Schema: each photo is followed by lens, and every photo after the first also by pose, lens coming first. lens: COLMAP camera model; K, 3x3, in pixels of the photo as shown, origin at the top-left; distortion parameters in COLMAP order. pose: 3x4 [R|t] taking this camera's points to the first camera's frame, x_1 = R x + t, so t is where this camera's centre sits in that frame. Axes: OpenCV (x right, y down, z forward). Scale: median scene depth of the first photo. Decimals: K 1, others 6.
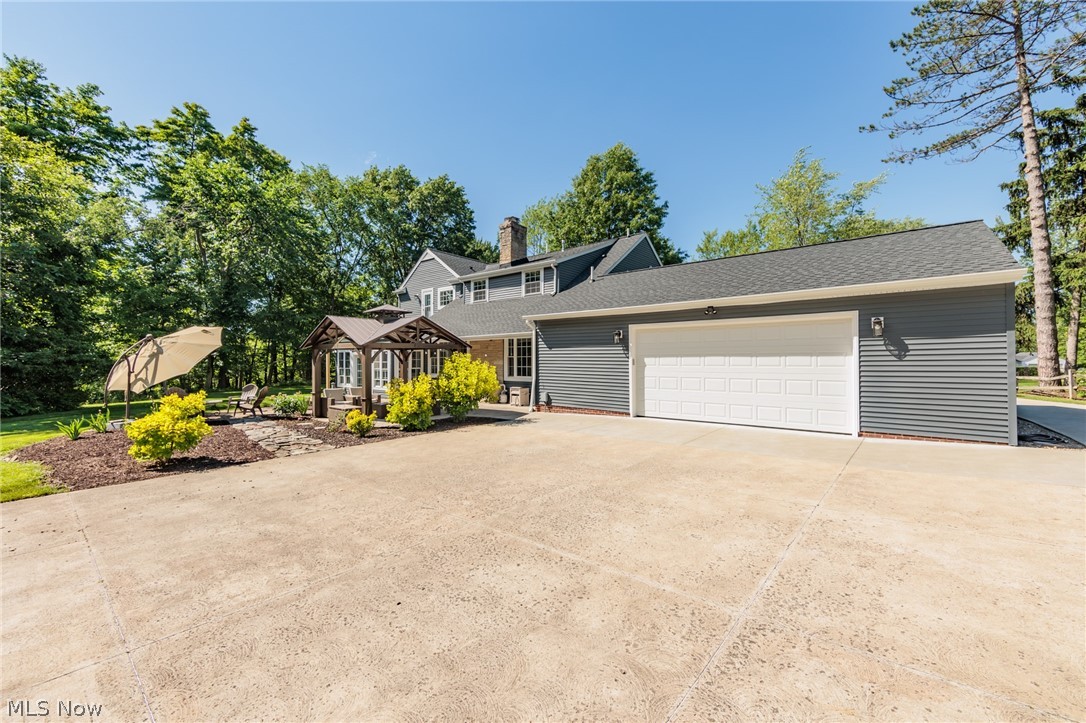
lens RADIAL K [[424.8, 0, 542.7], [0, 424.8, 354.2], [0, 0, 1]] dist [-0.004480, -0.000516]
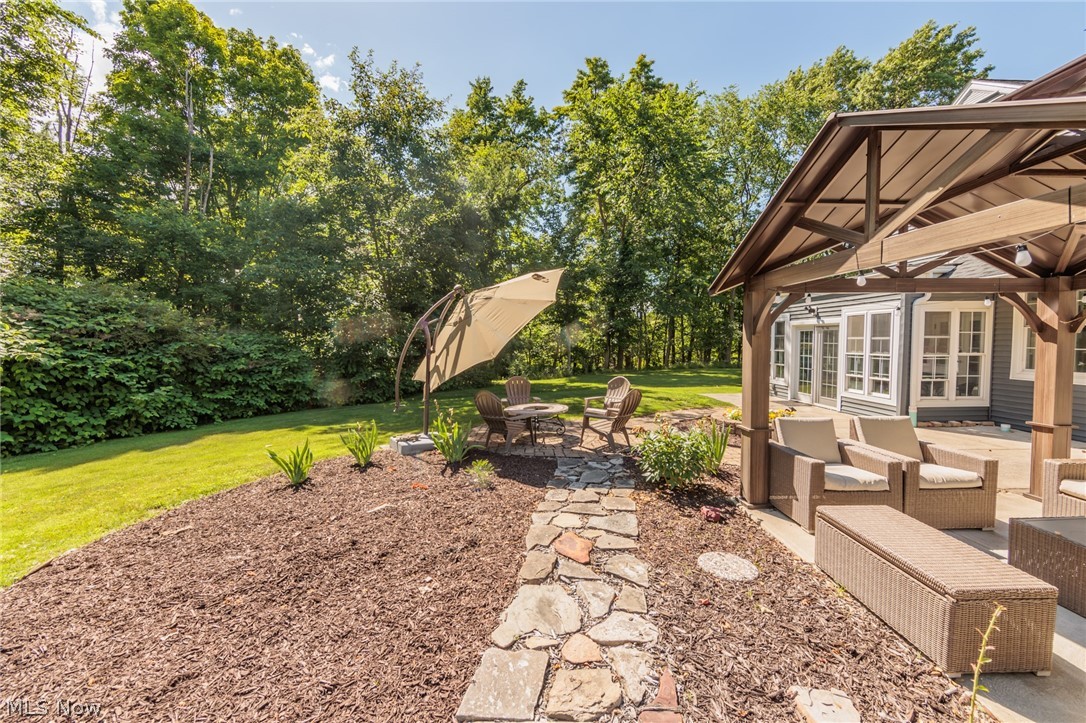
lens RADIAL K [[424.8, 0, 542.7], [0, 424.8, 354.2], [0, 0, 1]] dist [-0.004480, -0.000516]
pose [[0.646438, 0.029267, -0.762405, -0.168760], [0.007084, 0.998991, 0.044356, 0.008194], [0.762934, -0.034074, 0.645578, 0.287942]]
